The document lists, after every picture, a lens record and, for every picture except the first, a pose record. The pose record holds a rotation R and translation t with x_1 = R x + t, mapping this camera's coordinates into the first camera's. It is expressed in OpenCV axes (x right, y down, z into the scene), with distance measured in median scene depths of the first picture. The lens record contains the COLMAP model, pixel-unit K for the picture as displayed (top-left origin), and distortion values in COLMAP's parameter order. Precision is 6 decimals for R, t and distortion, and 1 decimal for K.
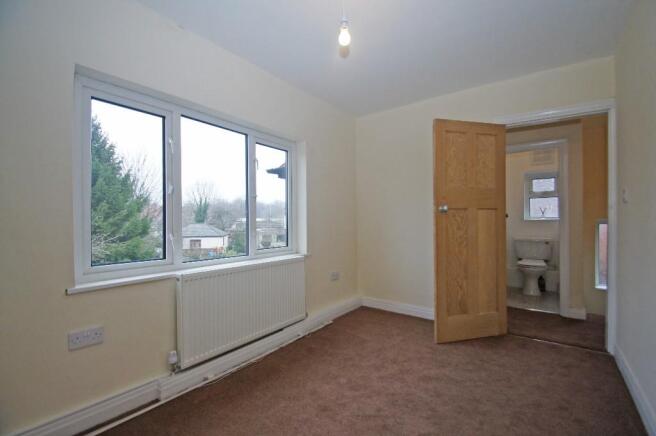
lens RADIAL K [[288.4, 0, 329.0], [0, 288.4, 221.2], [0, 0, 1]] dist [-0.000961, -0.000360]
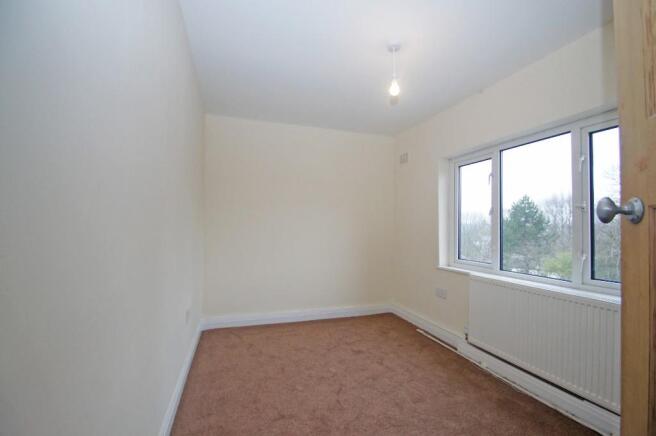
lens RADIAL K [[288.4, 0, 329.0], [0, 288.4, 221.2], [0, 0, 1]] dist [-0.000961, -0.000360]
pose [[-0.561708, -0.007464, -0.827302, 0.930977], [0.002734, 0.999937, -0.010878, -0.055623], [0.827331, -0.008372, -0.561652, 1.099385]]
